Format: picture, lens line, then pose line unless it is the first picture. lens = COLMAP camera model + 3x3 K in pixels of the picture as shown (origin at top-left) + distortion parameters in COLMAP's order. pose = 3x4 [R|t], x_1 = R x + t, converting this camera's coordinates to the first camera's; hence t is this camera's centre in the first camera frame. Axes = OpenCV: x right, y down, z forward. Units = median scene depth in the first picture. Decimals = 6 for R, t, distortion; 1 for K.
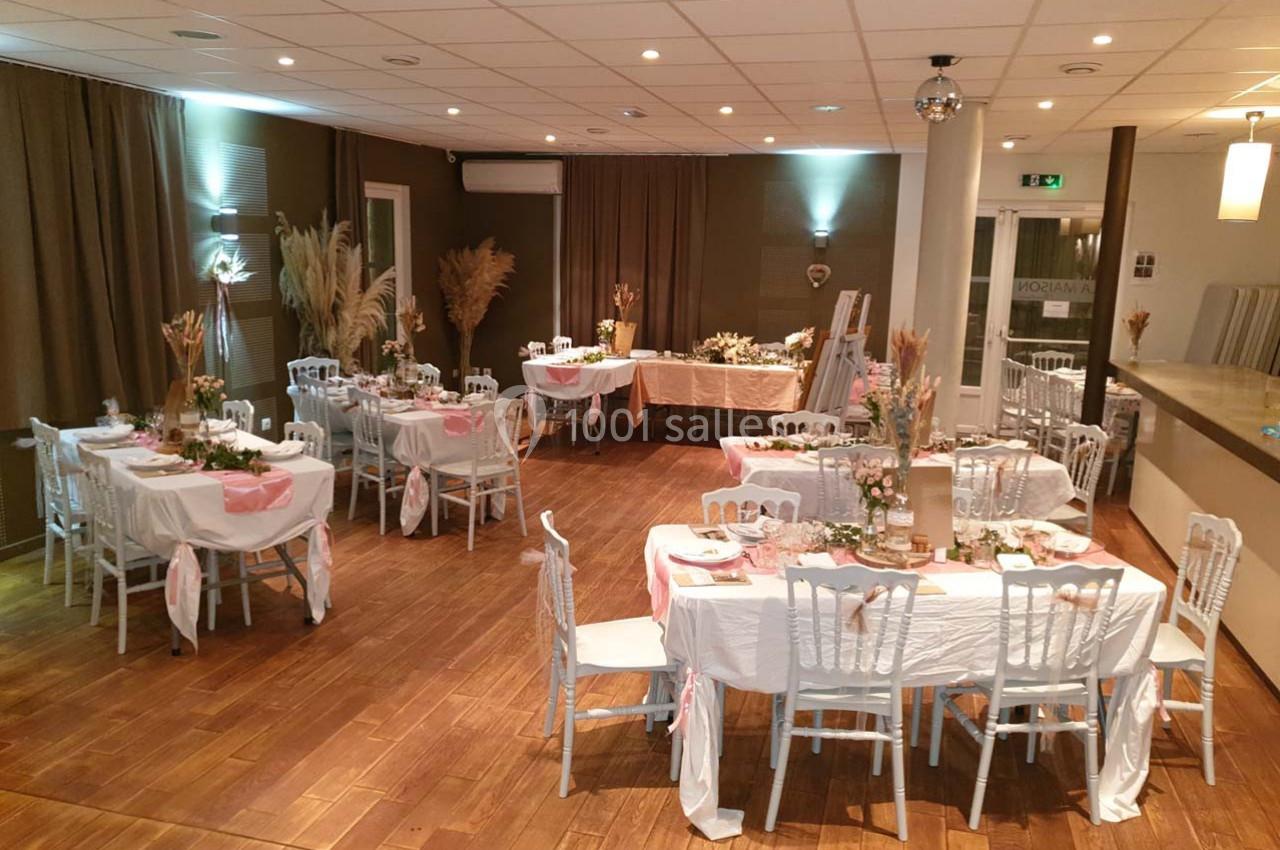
lens RADIAL K [[992.6, 0, 646.3], [0, 992.6, 439.0], [0, 0, 1]] dist [0.071384, -0.122402]
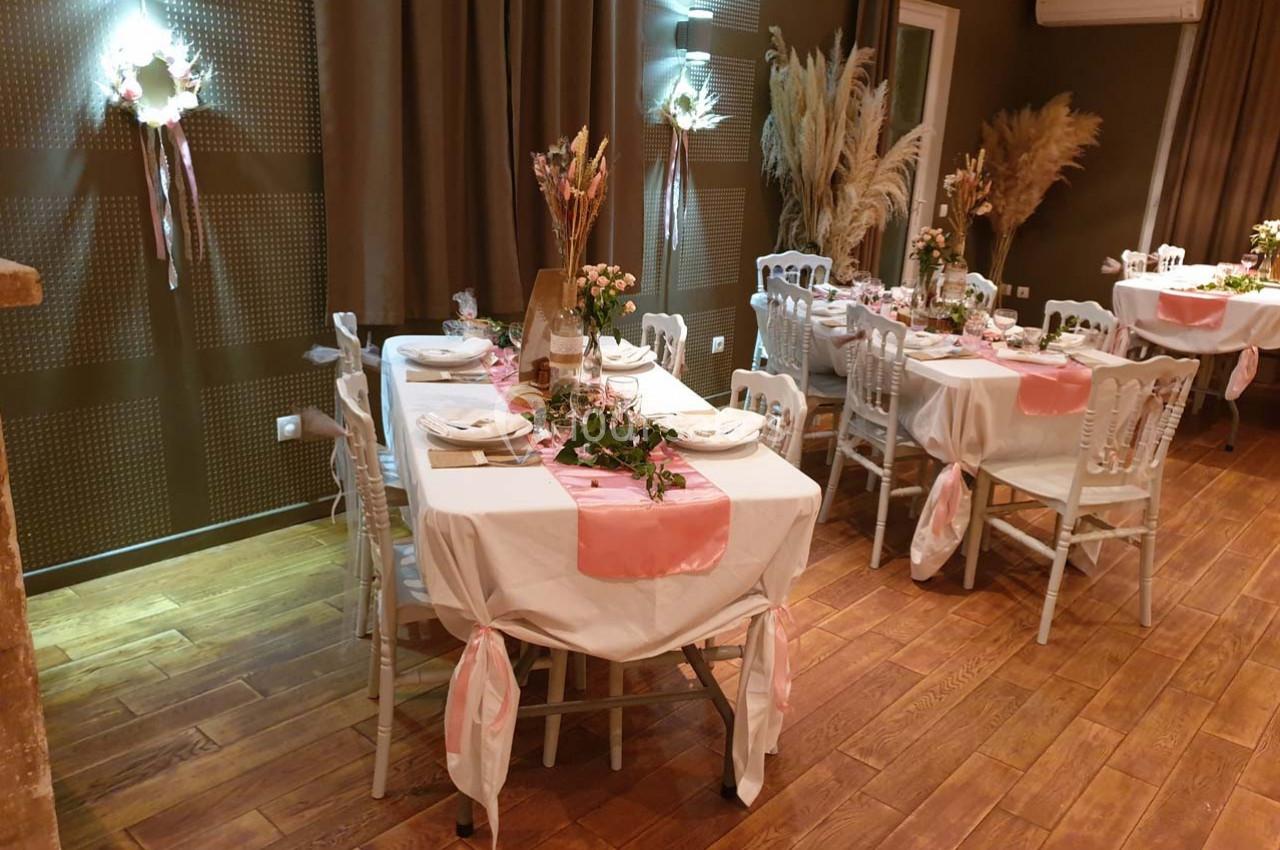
lens RADIAL K [[992.6, 0, 646.3], [0, 992.6, 439.0], [0, 0, 1]] dist [0.071384, -0.122402]
pose [[0.894297, 0.144737, -0.423418, -0.135101], [-0.107389, 0.988011, 0.110915, -0.023800], [0.434396, -0.053721, 0.899119, 0.388777]]
